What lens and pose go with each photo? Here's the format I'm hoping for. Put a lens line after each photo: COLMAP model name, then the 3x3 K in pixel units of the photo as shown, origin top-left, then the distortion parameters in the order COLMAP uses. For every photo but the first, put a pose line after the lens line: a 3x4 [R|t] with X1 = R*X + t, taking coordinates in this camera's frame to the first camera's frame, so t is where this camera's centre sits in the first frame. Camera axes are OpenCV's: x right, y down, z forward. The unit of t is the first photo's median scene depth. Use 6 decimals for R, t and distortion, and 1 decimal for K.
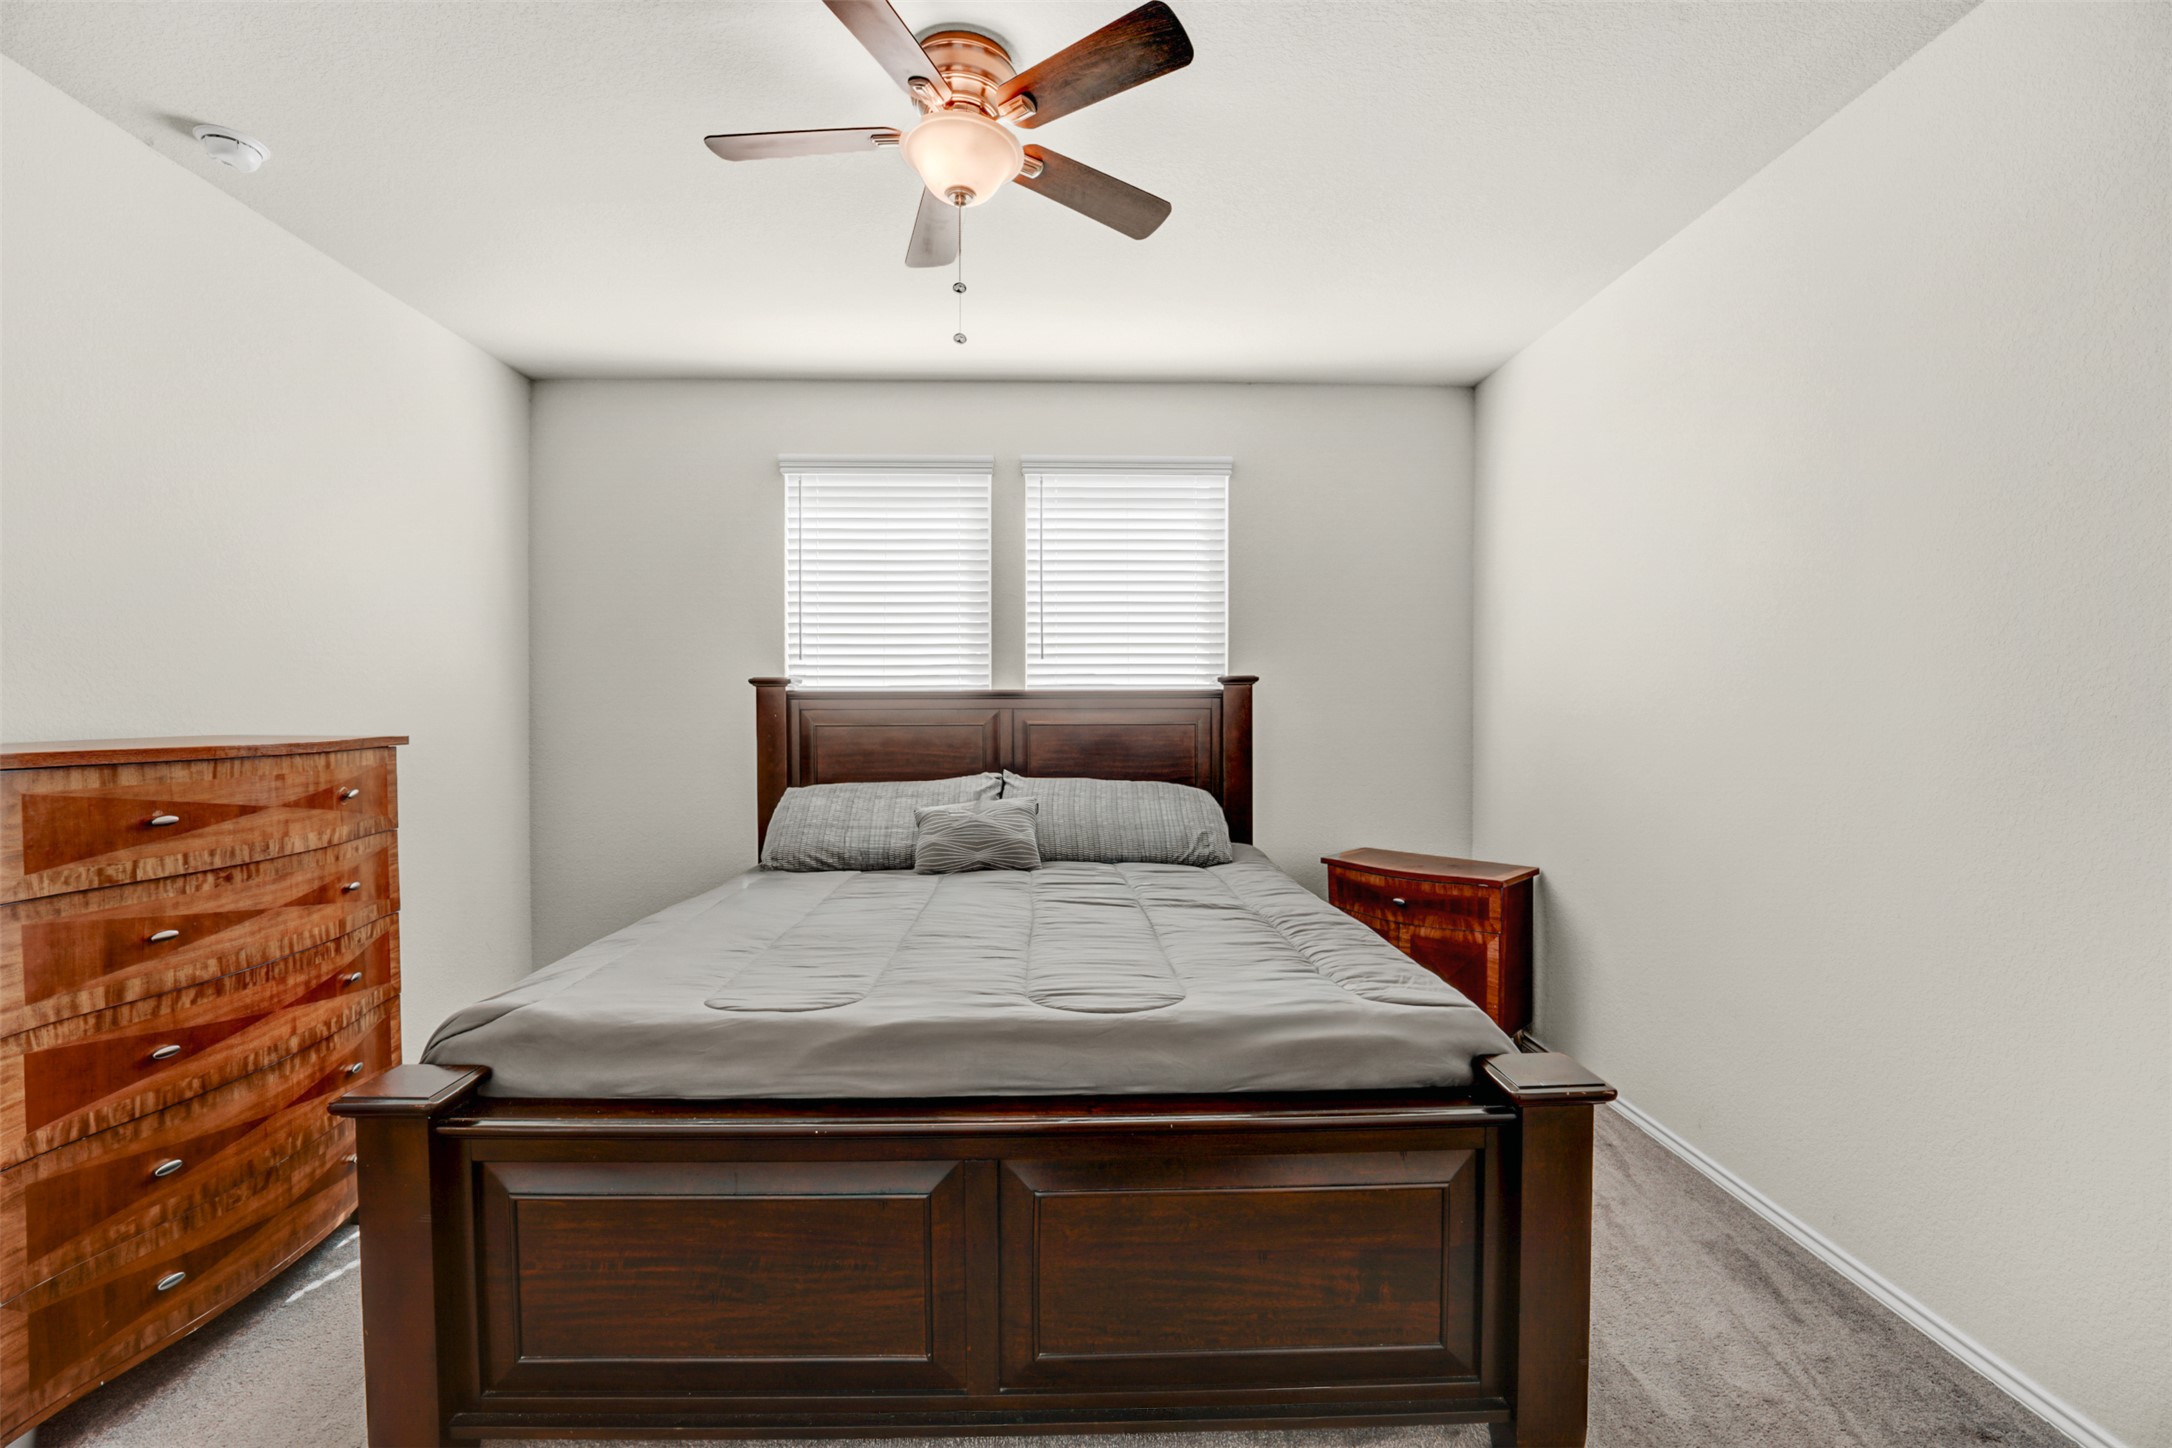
lens RADIAL K [[891.3, 0, 1055.3], [0, 891.3, 721.0], [0, 0, 1]] dist [-0.002744, 0.001457]
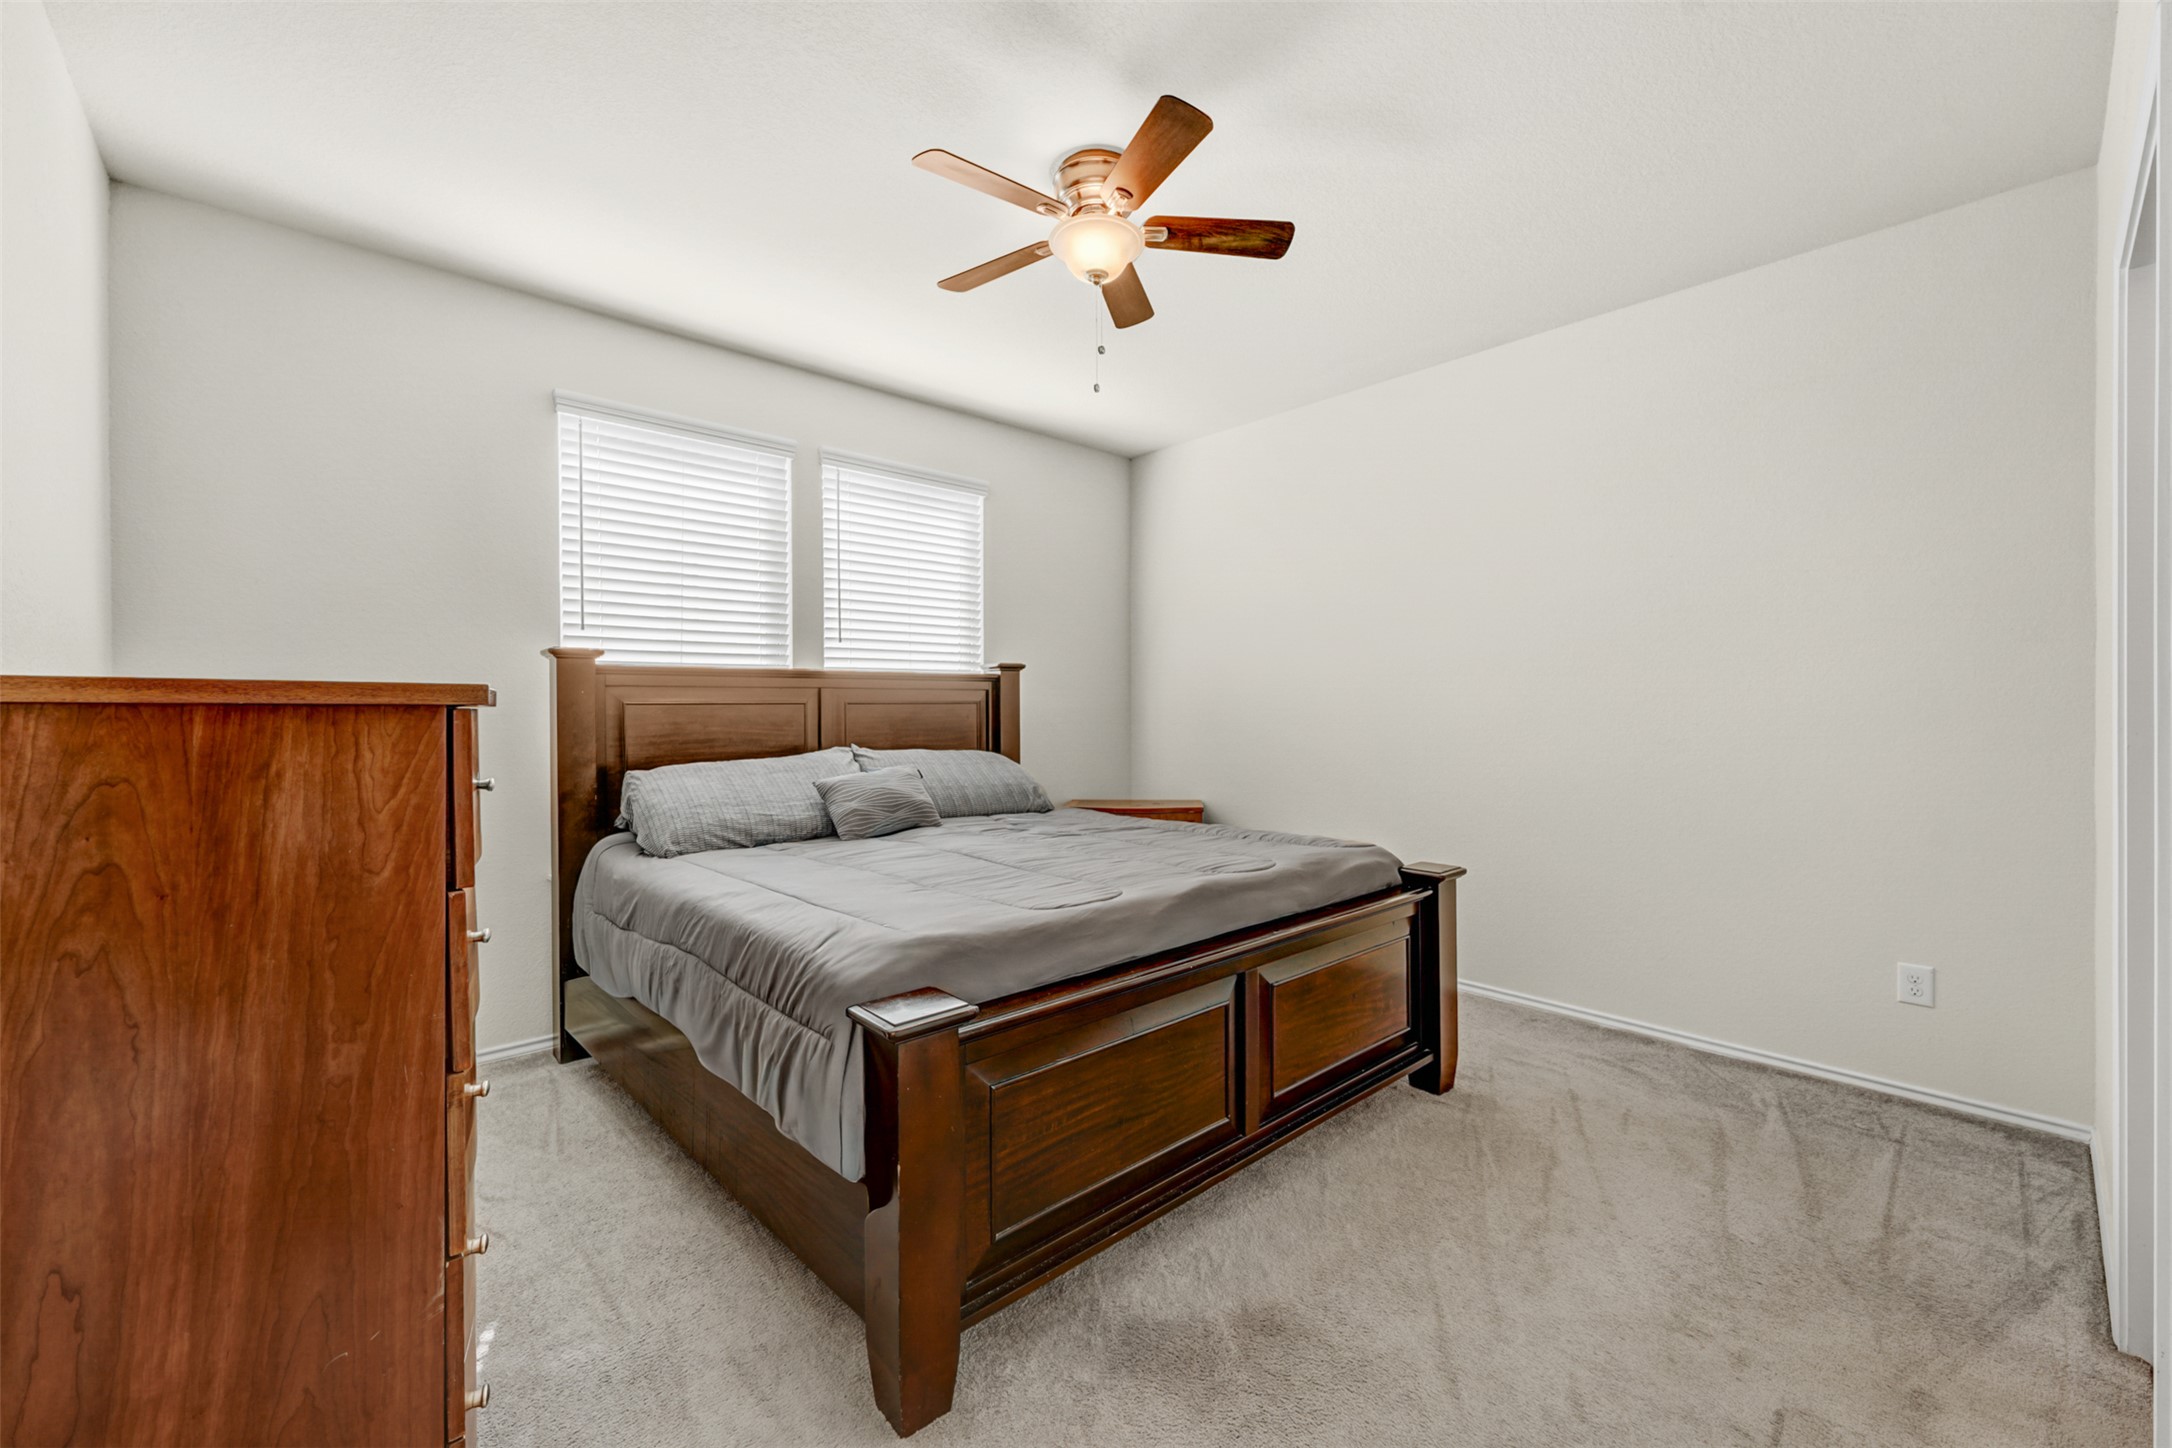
lens RADIAL K [[891.3, 0, 1071.3], [0, 891.3, 710.9], [0, 0, 1]] dist [-0.002744, 0.001457]
pose [[0.745257, -0.000824, 0.666777, -0.573519], [0.016589, 0.999713, -0.017306, 0.038360], [-0.666571, 0.023958, 0.745057, 0.042014]]
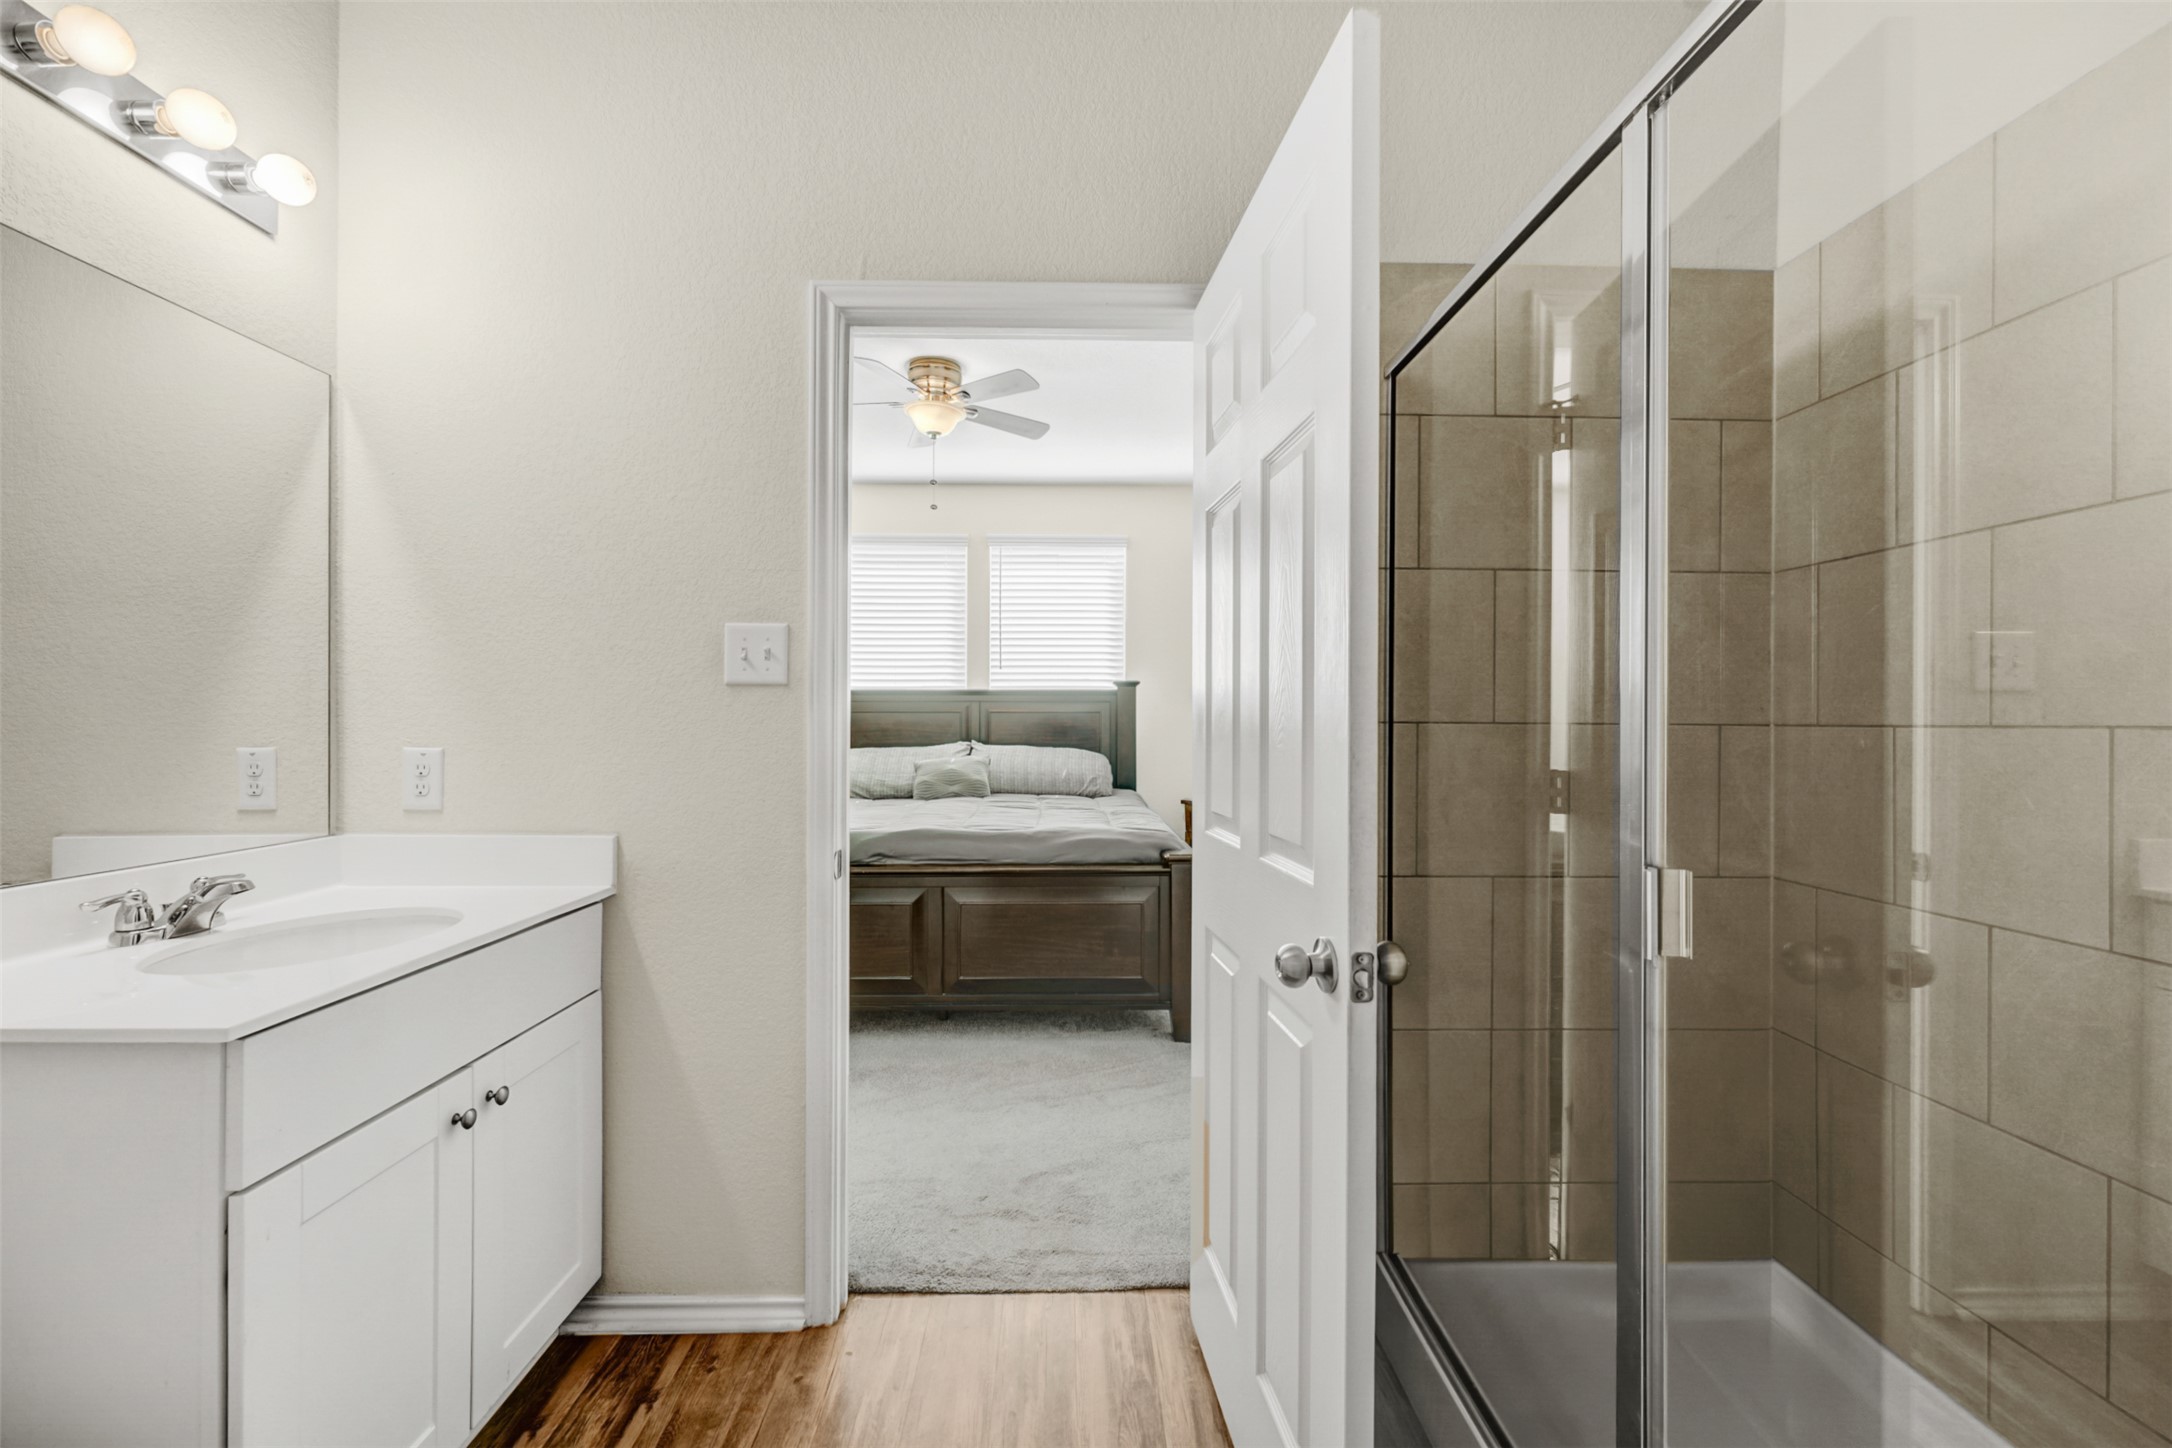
lens RADIAL K [[891.3, 0, 1069.5], [0, 891.3, 737.1], [0, 0, 1]] dist [-0.002744, 0.001457]
pose [[0.999977, 0.006751, -0.000800, 0.114628], [-0.006747, 0.999969, 0.004115, 0.042766], [0.000827, -0.004110, 0.999991, -0.561164]]
